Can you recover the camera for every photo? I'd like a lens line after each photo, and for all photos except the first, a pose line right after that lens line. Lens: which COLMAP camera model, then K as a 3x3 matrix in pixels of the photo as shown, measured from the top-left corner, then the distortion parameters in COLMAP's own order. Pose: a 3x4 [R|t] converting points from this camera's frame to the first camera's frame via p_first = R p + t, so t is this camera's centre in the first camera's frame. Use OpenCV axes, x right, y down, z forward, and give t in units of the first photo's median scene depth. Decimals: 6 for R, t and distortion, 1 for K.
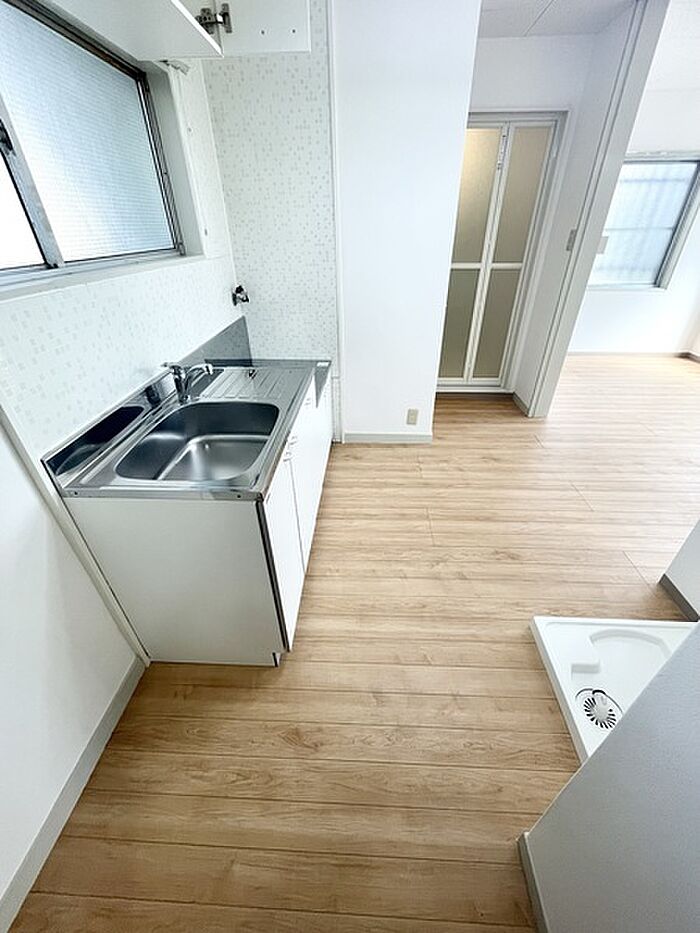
lens RADIAL K [[375.8, 0, 350.0], [0, 375.8, 466.5], [0, 0, 1]] dist [-0.001521, -0.000627]
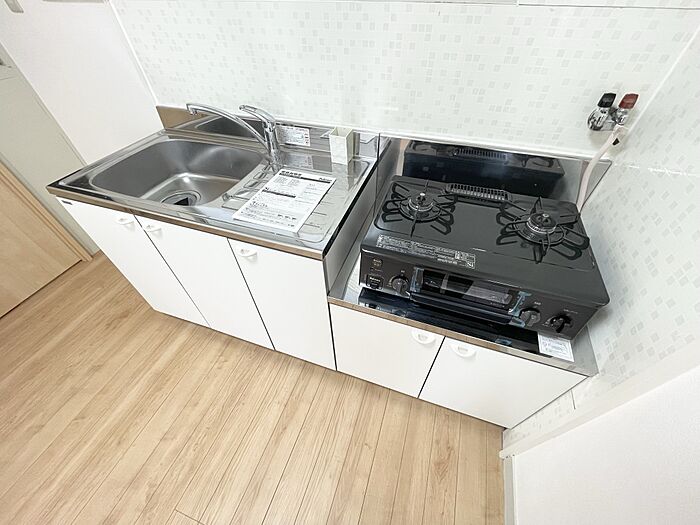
lens RADIAL K [[281.9, 0, 350.0], [0, 281.9, 262.5], [0, 0, 1]] dist [-0.001521, -0.000627]
pose [[-0.269457, 0.698898, -0.662521, 0.166706], [-0.512979, 0.478068, 0.712954, -0.546615], [0.815012, 0.531970, 0.229701, 0.926613]]
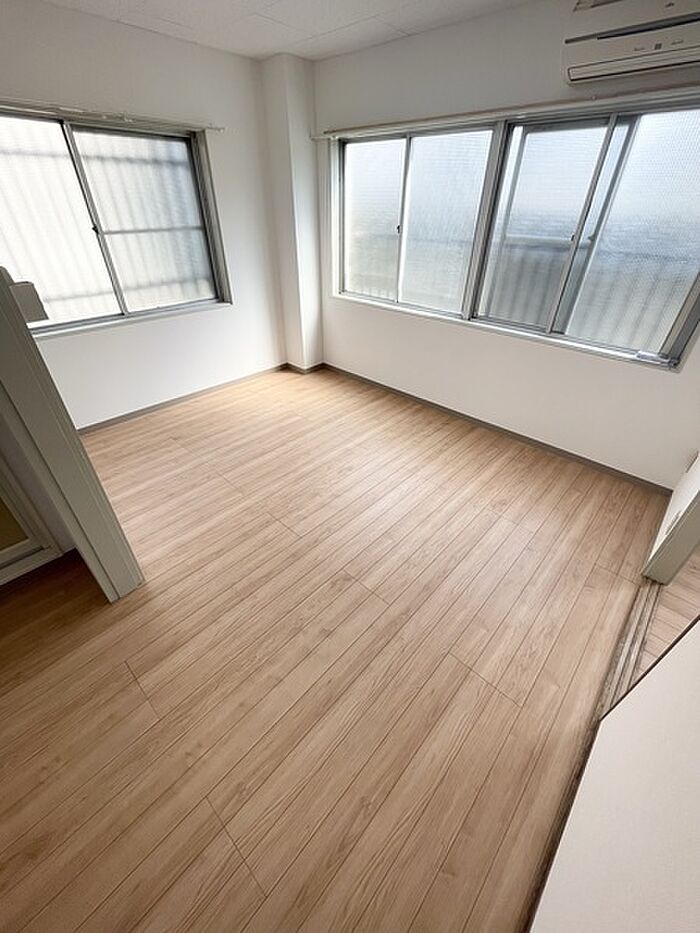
lens RADIAL K [[375.8, 0, 350.0], [0, 375.8, 466.5], [0, 0, 1]] dist [-0.001521, -0.000627]
pose [[0.642389, -0.430737, 0.633879, 0.745542], [0.403668, 0.893246, 0.197897, -0.468957], [-0.651451, 0.128750, 0.747686, 0.592116]]
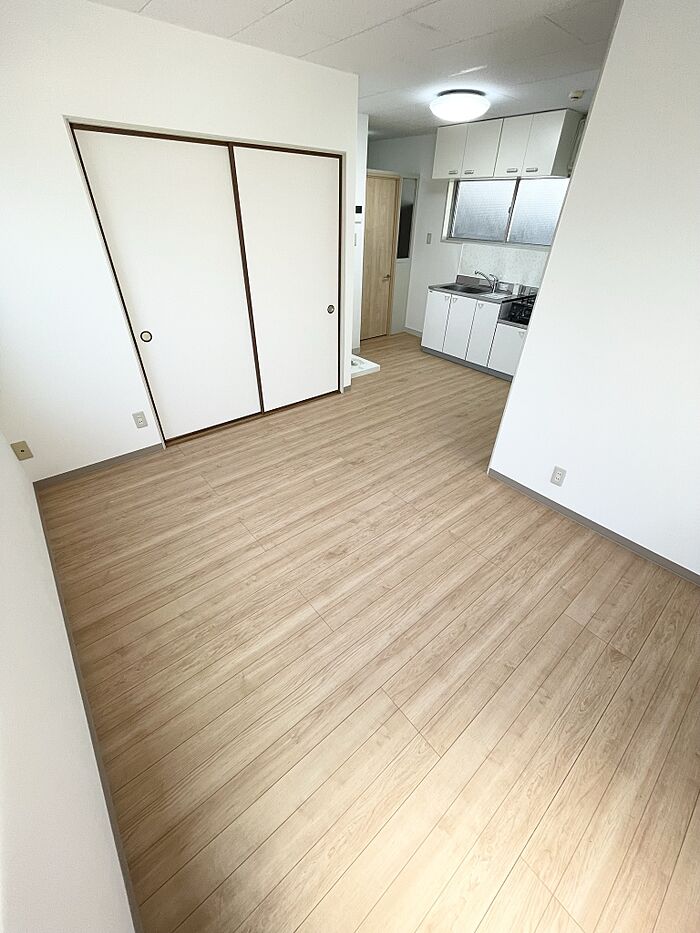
lens RADIAL K [[375.8, 0, 350.0], [0, 375.8, 466.5], [0, 0, 1]] dist [-0.001521, -0.000627]
pose [[-0.736042, 0.376455, -0.562604, 2.105603], [-0.384050, 0.452178, 0.805009, -1.220817], [0.557447, 0.808589, -0.188245, 1.658452]]
